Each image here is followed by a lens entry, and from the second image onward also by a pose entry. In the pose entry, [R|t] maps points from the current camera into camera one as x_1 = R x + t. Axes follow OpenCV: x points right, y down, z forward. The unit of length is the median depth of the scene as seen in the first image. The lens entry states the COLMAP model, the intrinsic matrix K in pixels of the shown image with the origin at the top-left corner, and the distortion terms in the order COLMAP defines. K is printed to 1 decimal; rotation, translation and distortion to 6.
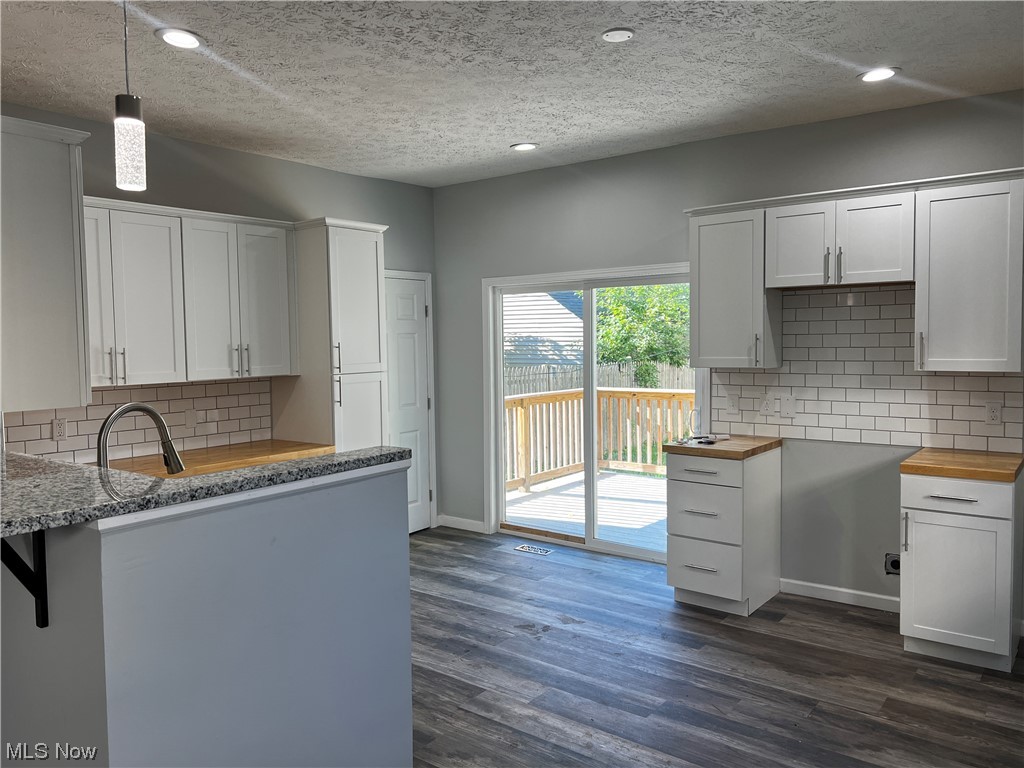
lens RADIAL K [[767.0, 0, 515.2], [0, 767.0, 380.0], [0, 0, 1]] dist [0.055392, -0.058951]
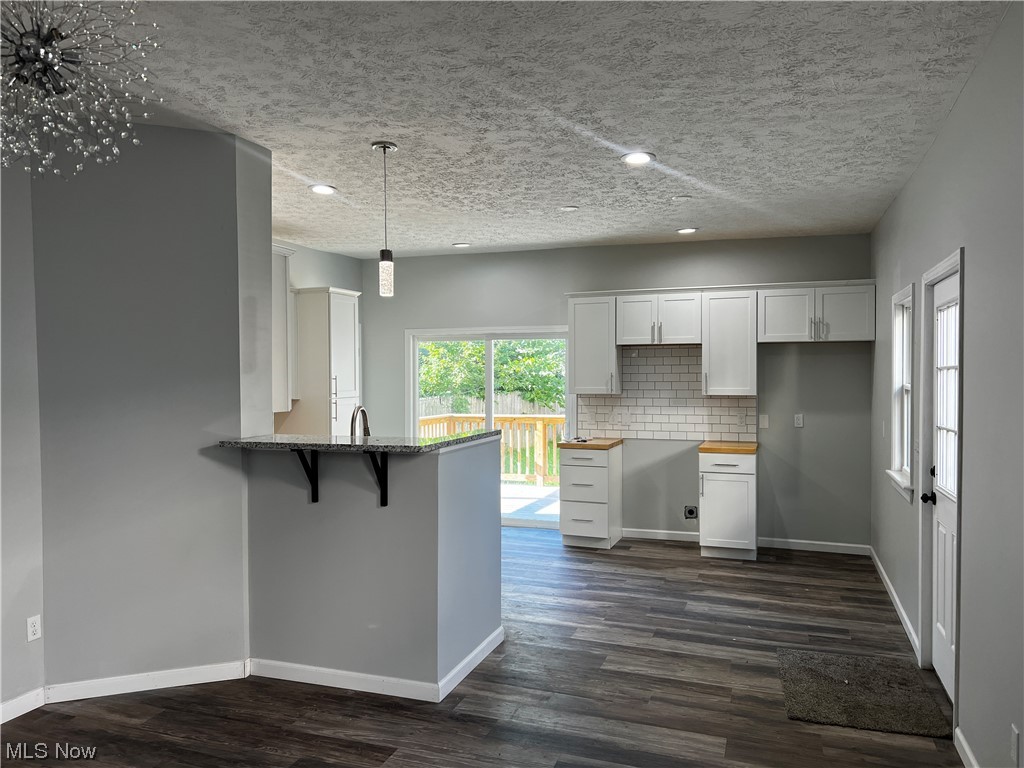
lens RADIAL K [[767.0, 0, 504.0], [0, 767.0, 384.3], [0, 0, 1]] dist [0.055392, -0.058951]
pose [[0.954291, 0.006254, 0.298815, -0.391520], [0.006896, 0.999054, -0.042930, 0.032601], [-0.298801, 0.043029, 0.953345, -0.472846]]
